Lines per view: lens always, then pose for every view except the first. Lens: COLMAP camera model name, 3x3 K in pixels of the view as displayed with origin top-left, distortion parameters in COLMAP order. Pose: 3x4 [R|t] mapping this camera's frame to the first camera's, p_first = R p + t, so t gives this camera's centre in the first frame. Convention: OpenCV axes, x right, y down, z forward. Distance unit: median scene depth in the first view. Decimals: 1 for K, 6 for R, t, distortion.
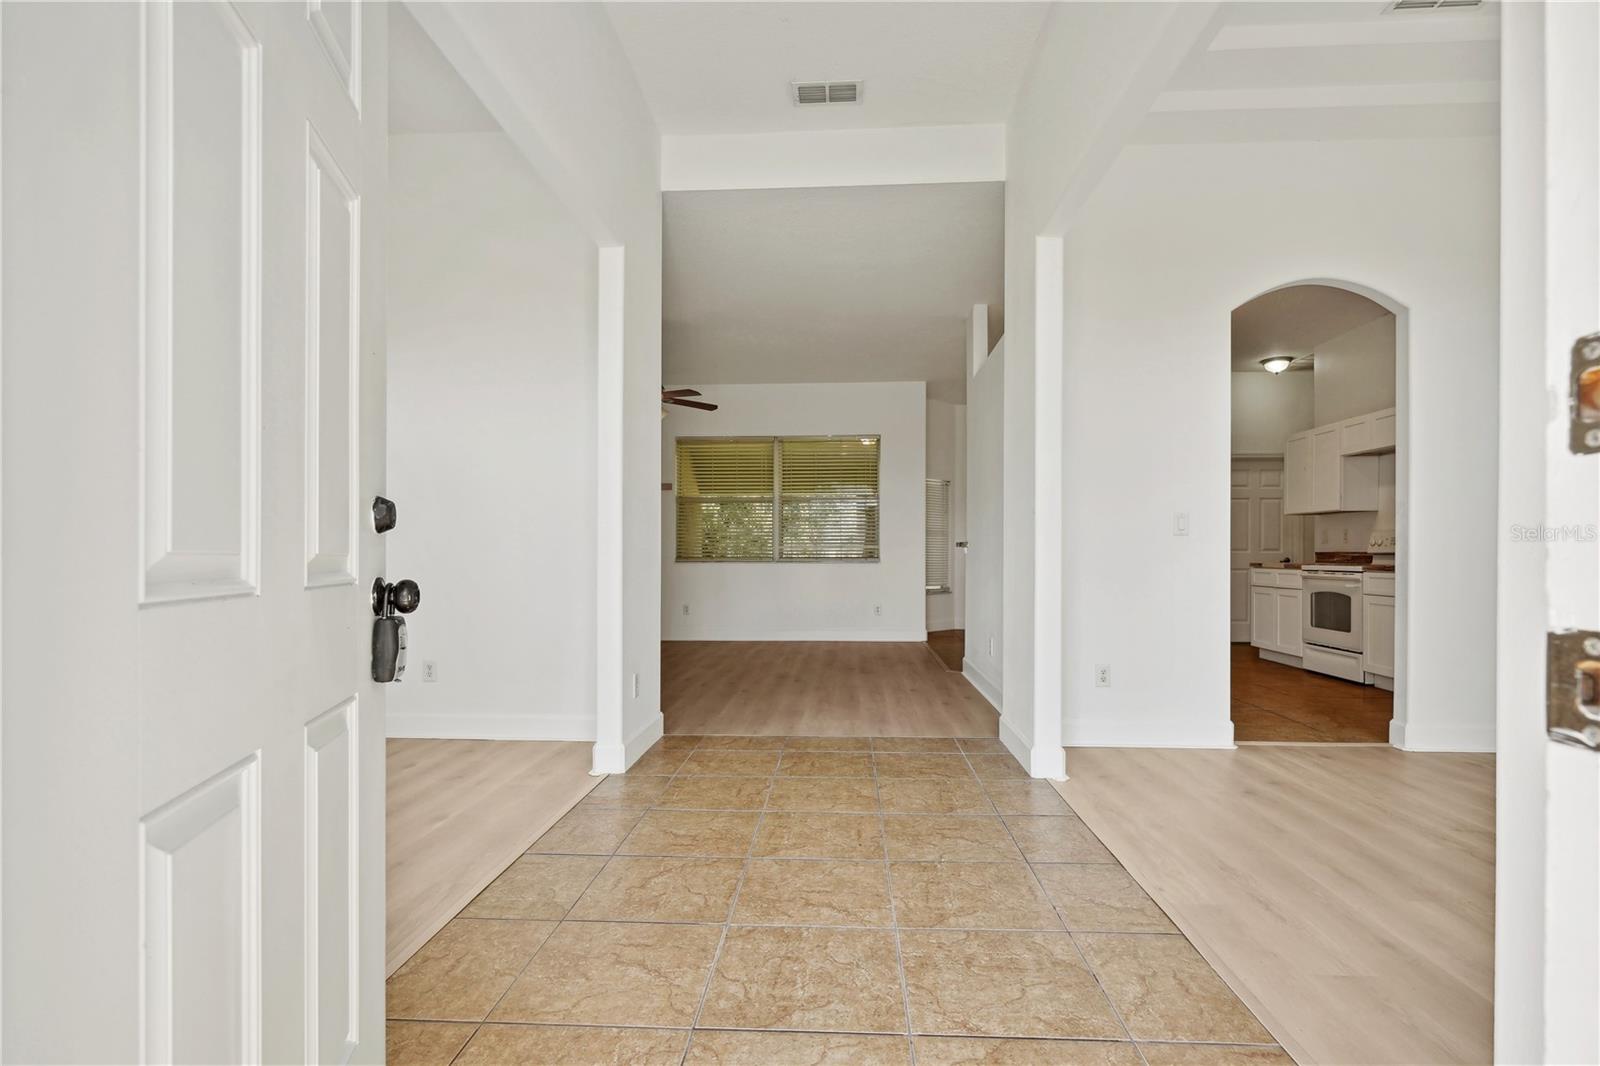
lens RADIAL K [[762.7, 0, 816.8], [0, 762.7, 561.3], [0, 0, 1]] dist [-0.000294, 0.000081]
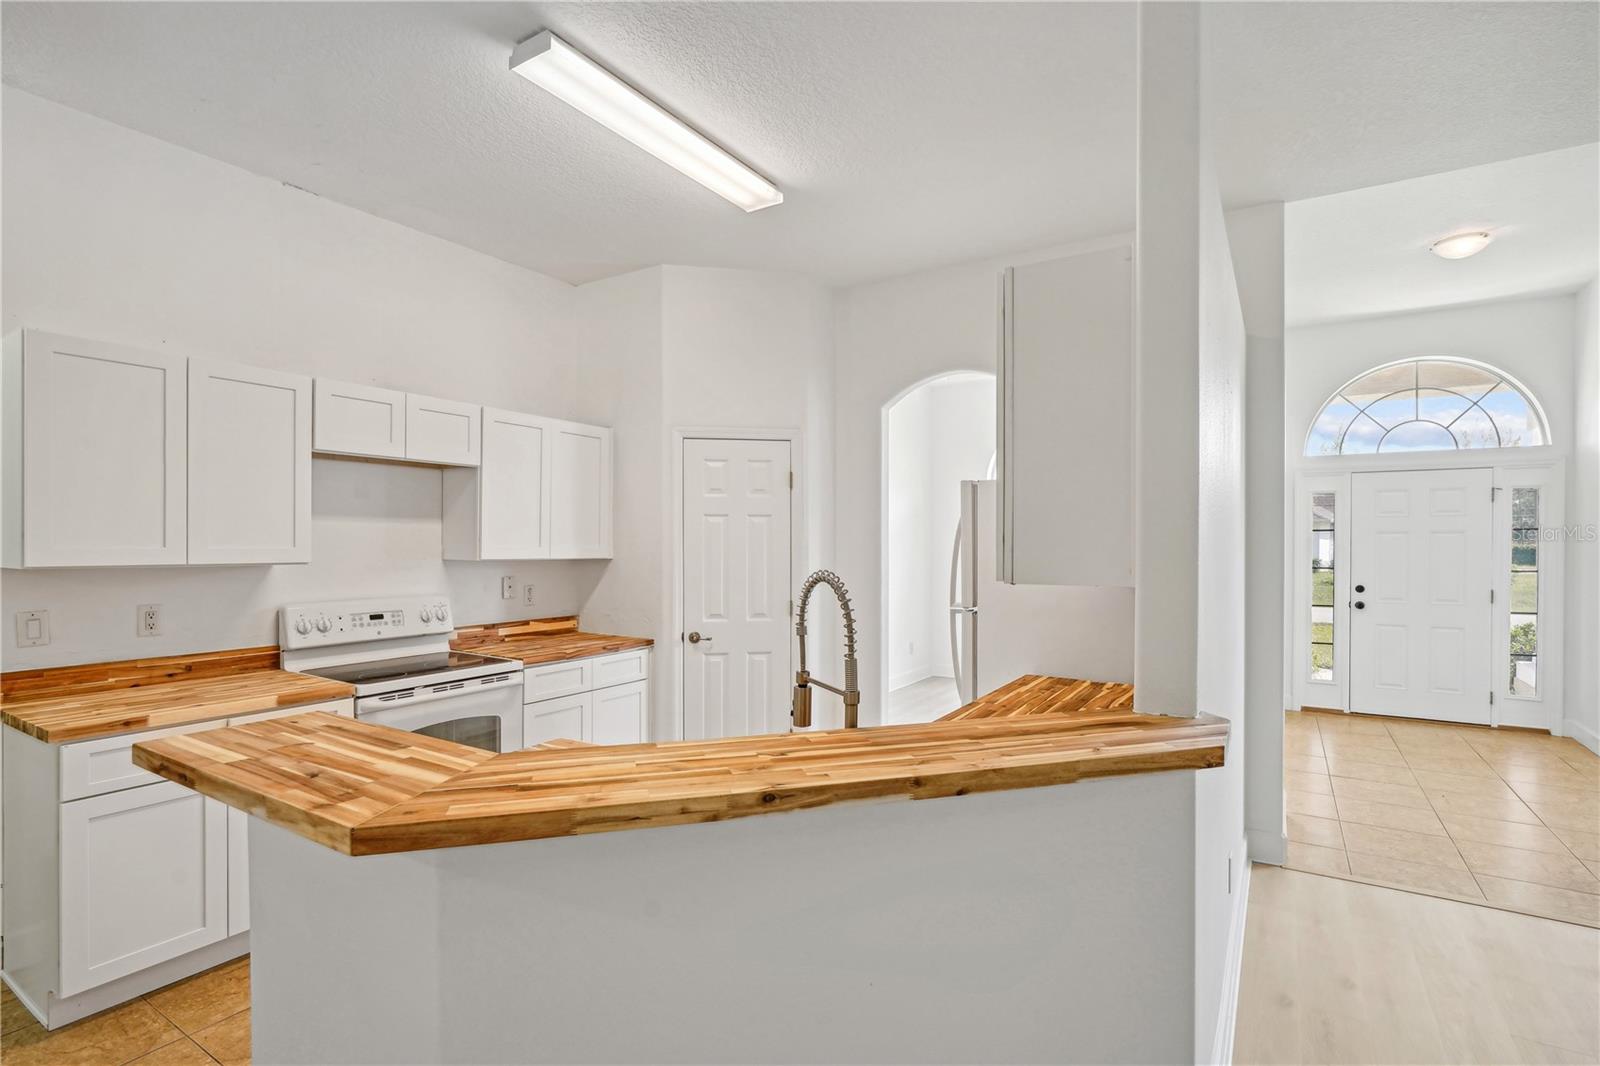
lens RADIAL K [[760.8, 0, 803.8], [0, 760.8, 543.8], [0, 0, 1]] dist [-0.004578, -0.000492]
pose [[-0.869317, -0.005758, 0.494222, 0.192687], [-0.003357, 0.999978, 0.005746, -0.086741], [-0.494244, 0.003336, -0.869317, 1.316926]]
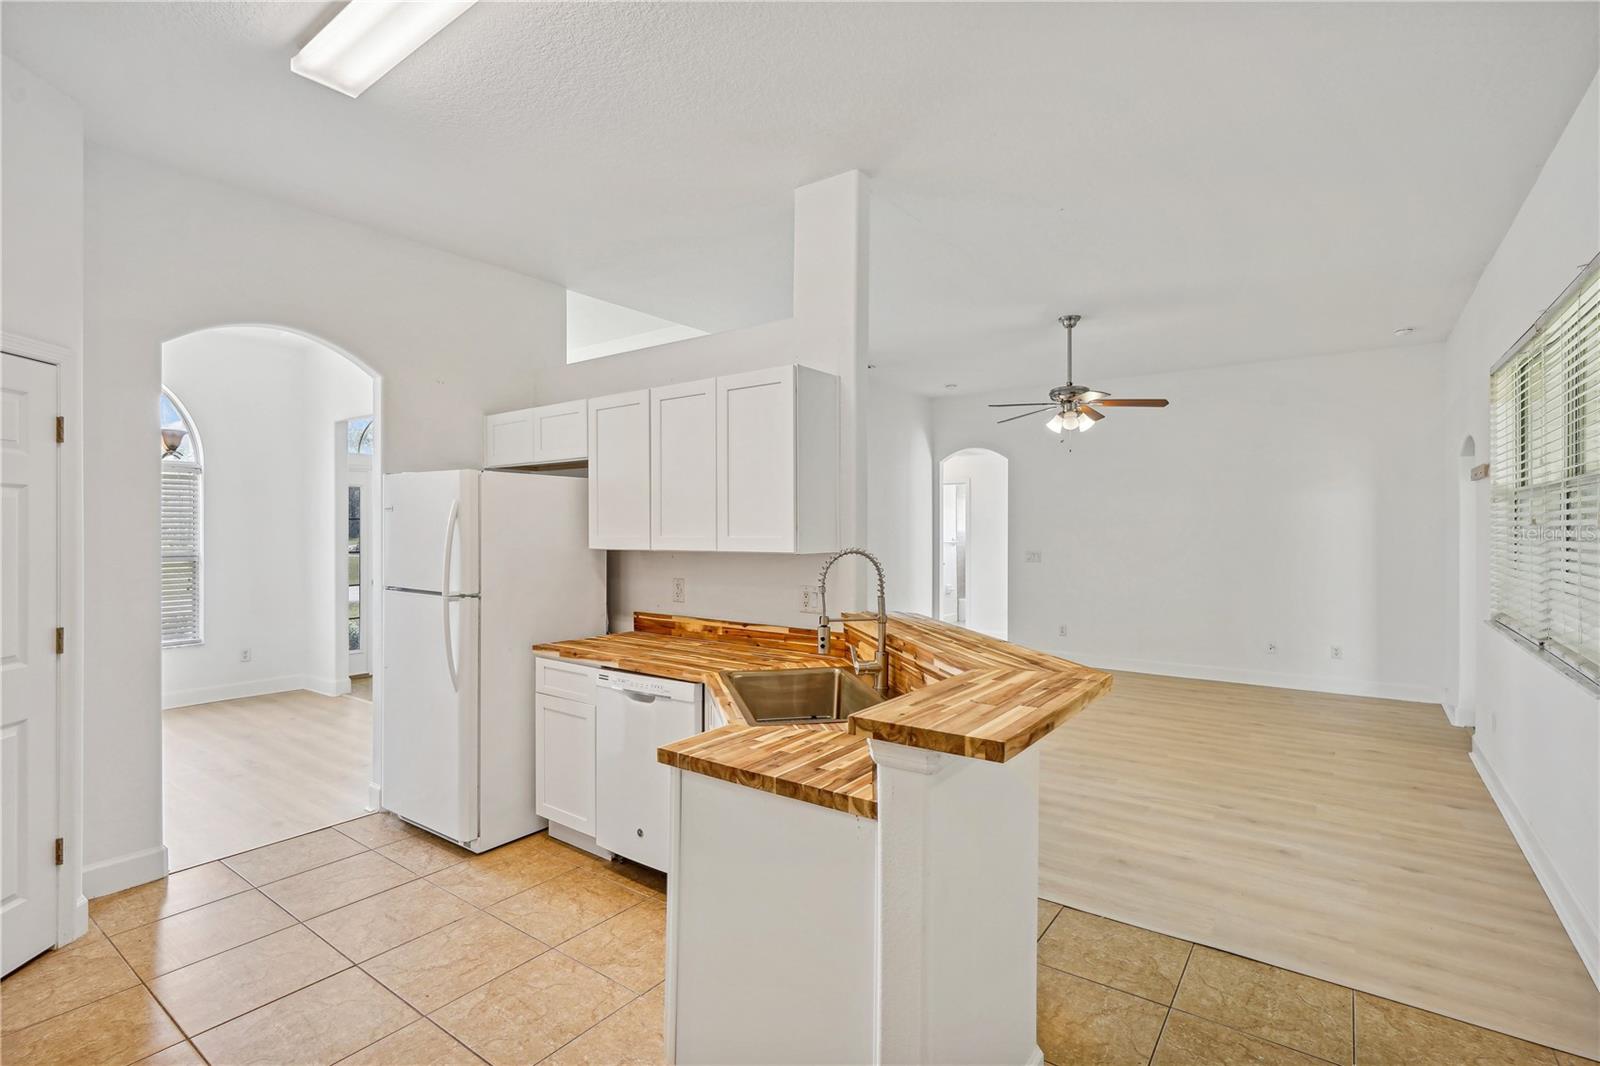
lens RADIAL K [[749.8, 0, 802.3], [0, 749.8, 528.6], [0, 0, 1]] dist [-0.012962, 0.007265]
pose [[-0.556724, -0.002601, -0.830693, 0.670335], [-0.001507, 0.999997, -0.002122, -0.085716], [0.830696, 0.000070, -0.556726, 1.293391]]
